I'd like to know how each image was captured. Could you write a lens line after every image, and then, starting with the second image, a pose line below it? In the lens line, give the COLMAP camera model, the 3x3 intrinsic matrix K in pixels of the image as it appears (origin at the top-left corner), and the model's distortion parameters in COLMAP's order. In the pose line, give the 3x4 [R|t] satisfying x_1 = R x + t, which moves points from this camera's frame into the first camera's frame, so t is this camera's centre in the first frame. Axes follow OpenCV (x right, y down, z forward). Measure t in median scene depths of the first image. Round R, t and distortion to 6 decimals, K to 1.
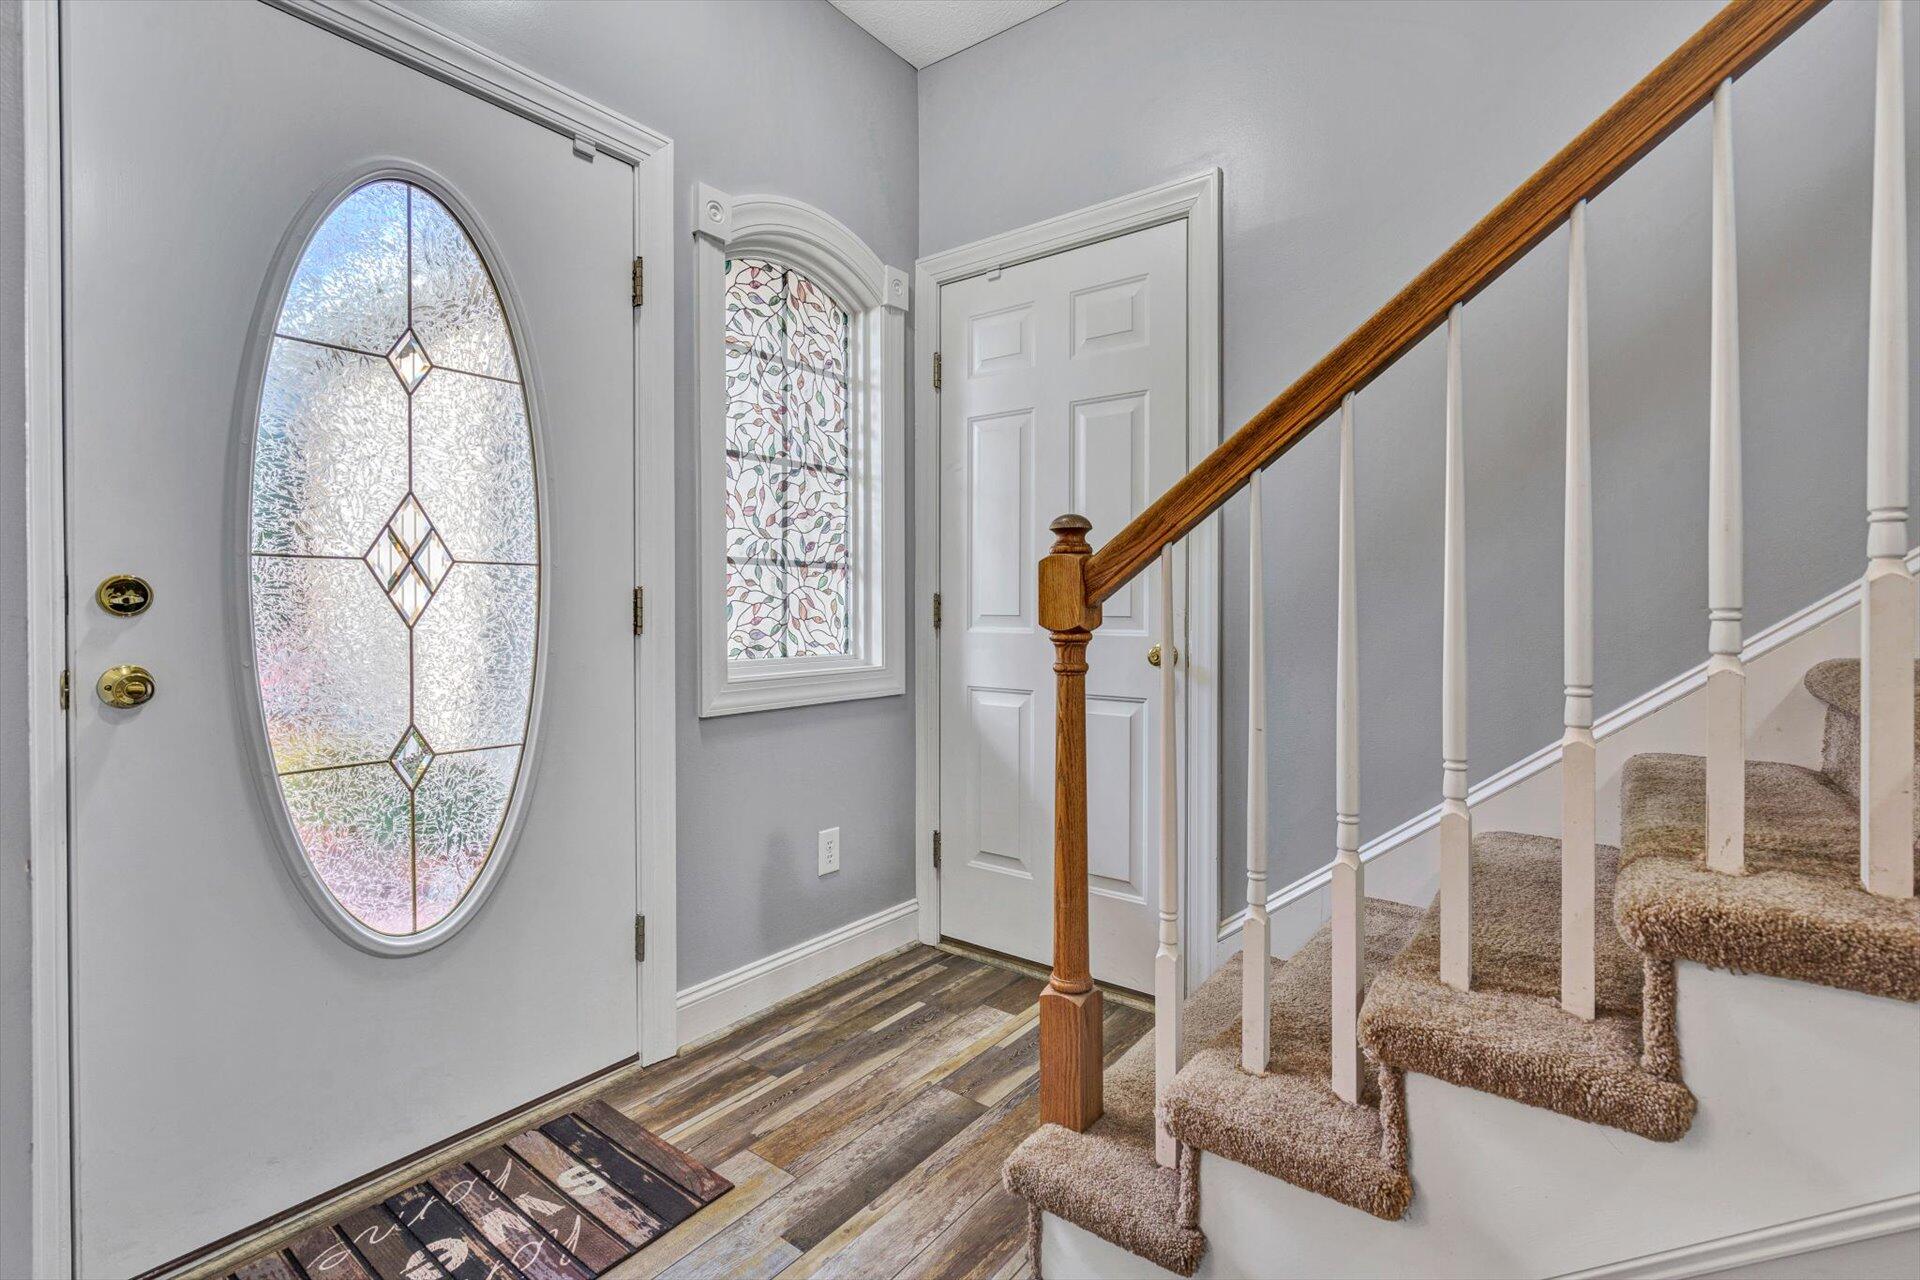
lens RADIAL K [[894.3, 0, 964.5], [0, 894.3, 625.6], [0, 0, 1]] dist [0.002958, -0.000698]
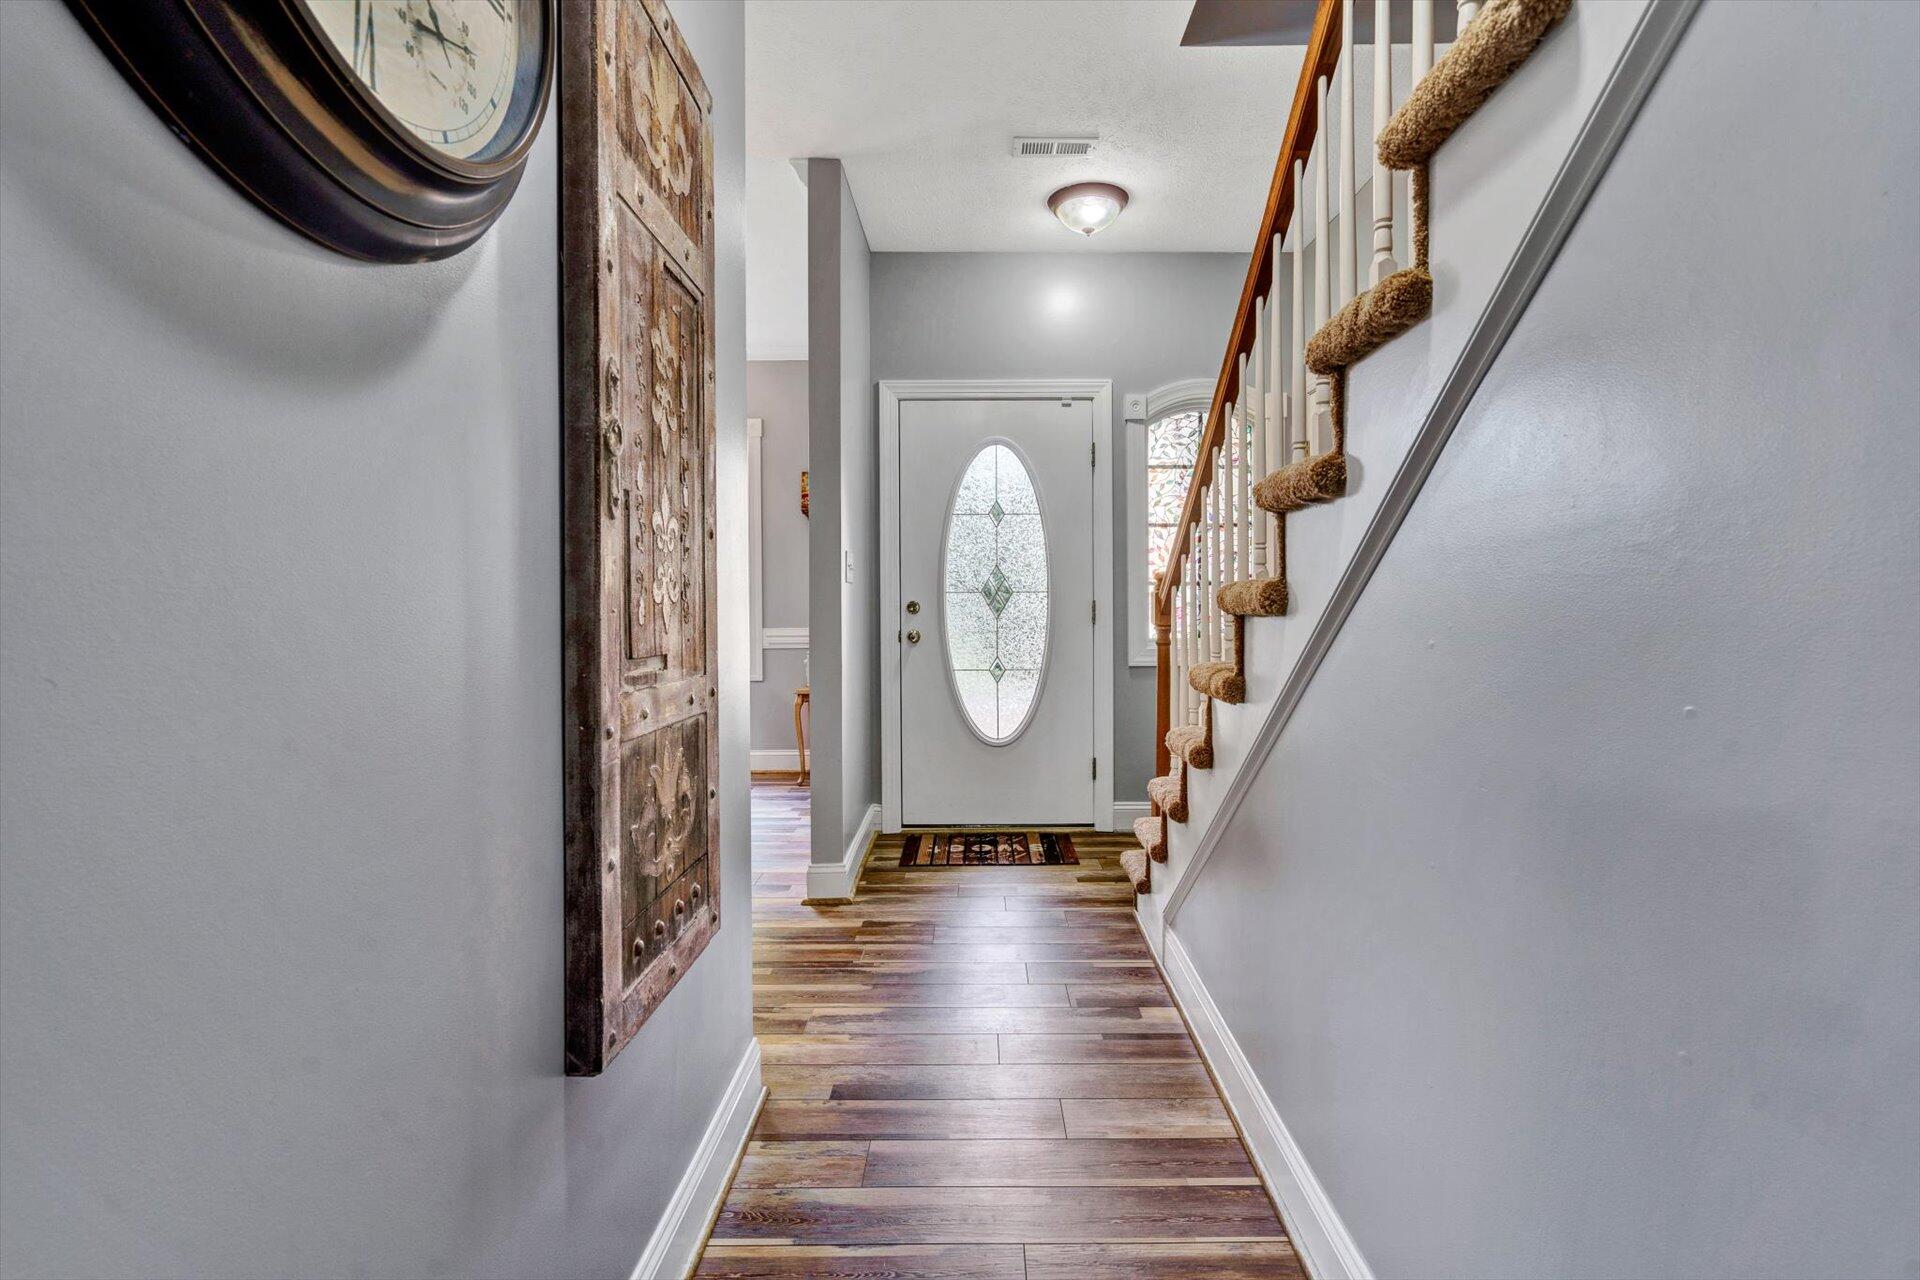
lens RADIAL K [[894.3, 0, 961.1], [0, 894.3, 629.6], [0, 0, 1]] dist [0.002958, -0.000698]
pose [[0.595075, 0.013783, -0.803552, 1.118580], [-0.008934, 0.999905, 0.010535, 0.006409], [0.803620, 0.000909, 0.595142, -0.486507]]
